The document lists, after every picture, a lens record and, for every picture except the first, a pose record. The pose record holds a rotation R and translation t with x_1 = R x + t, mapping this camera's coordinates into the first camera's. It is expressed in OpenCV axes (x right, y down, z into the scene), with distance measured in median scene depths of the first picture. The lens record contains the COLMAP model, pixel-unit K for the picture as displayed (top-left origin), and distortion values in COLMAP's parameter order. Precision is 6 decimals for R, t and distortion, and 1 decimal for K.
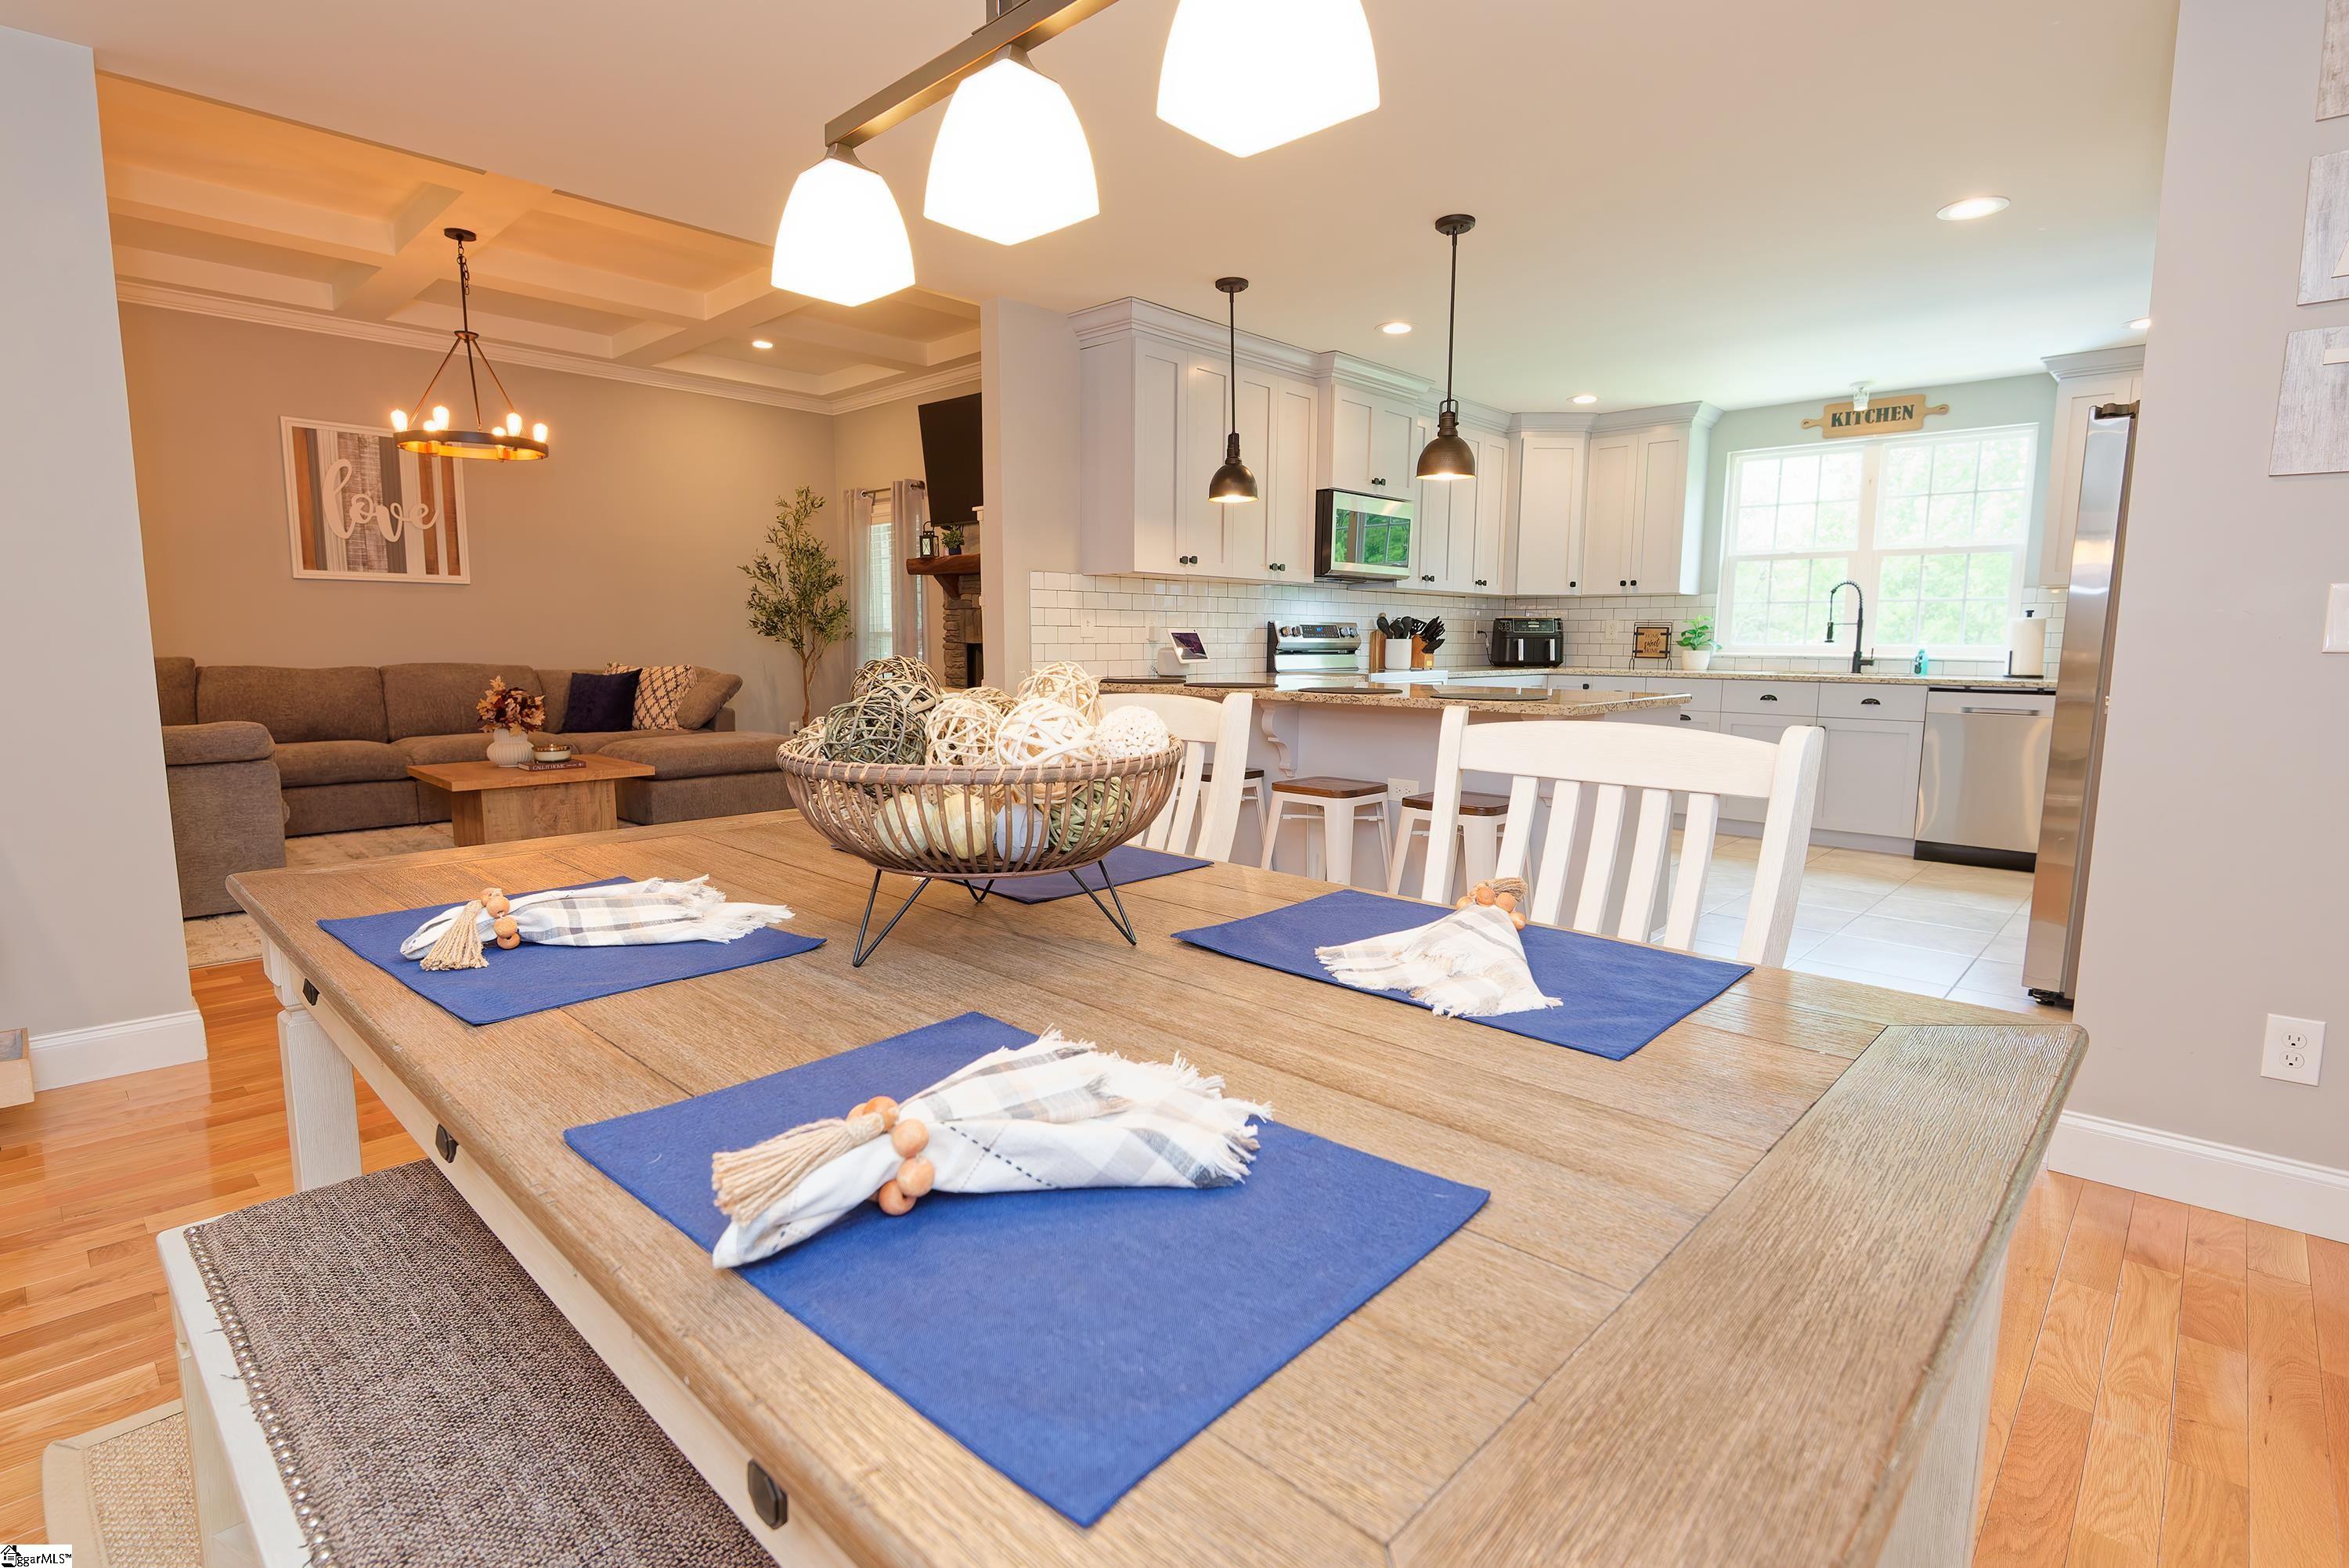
lens RADIAL K [[1125.9, 0, 1162.3], [0, 1125.9, 777.5], [0, 0, 1]] dist [0.006603, -0.003563]
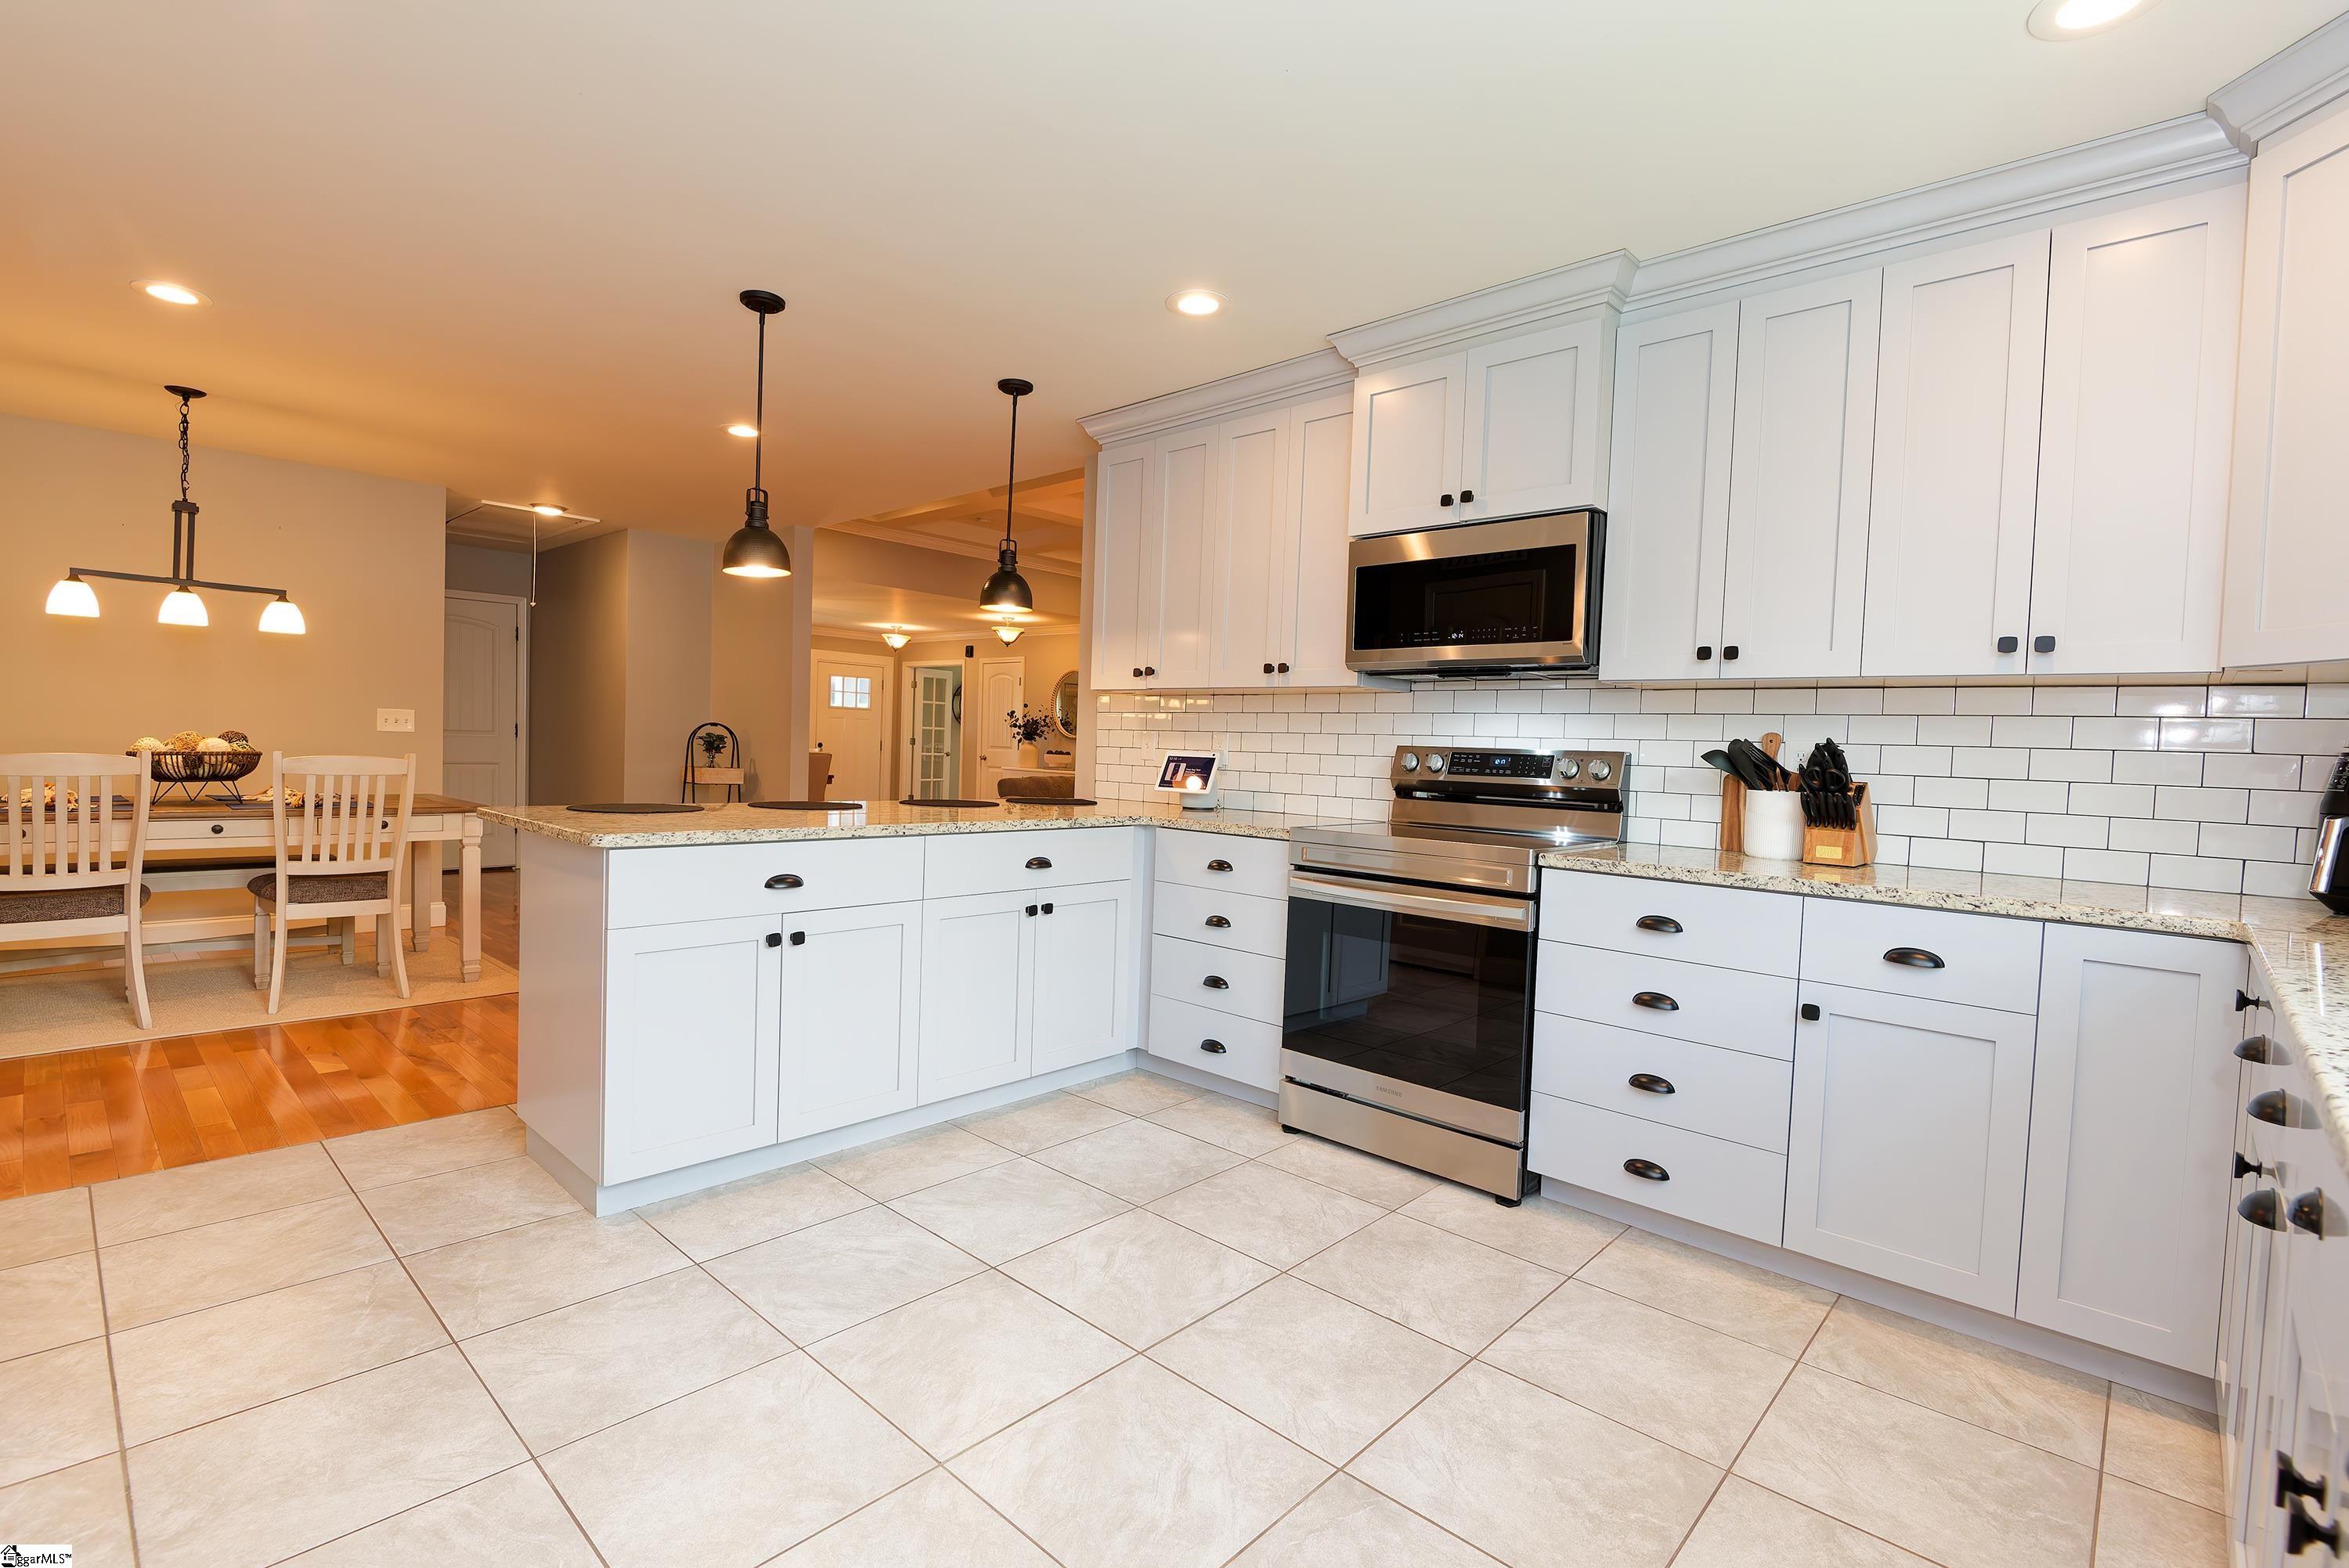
lens RADIAL K [[1067.8, 0, 1163.5], [0, 1067.8, 795.5], [0, 0, 1]] dist [-0.001732, -0.003404]
pose [[0.000866, 0.039171, -0.999232, 0.628684], [-0.157816, 0.986716, 0.038544, -0.099025], [0.987468, 0.157661, 0.007037, 0.758407]]
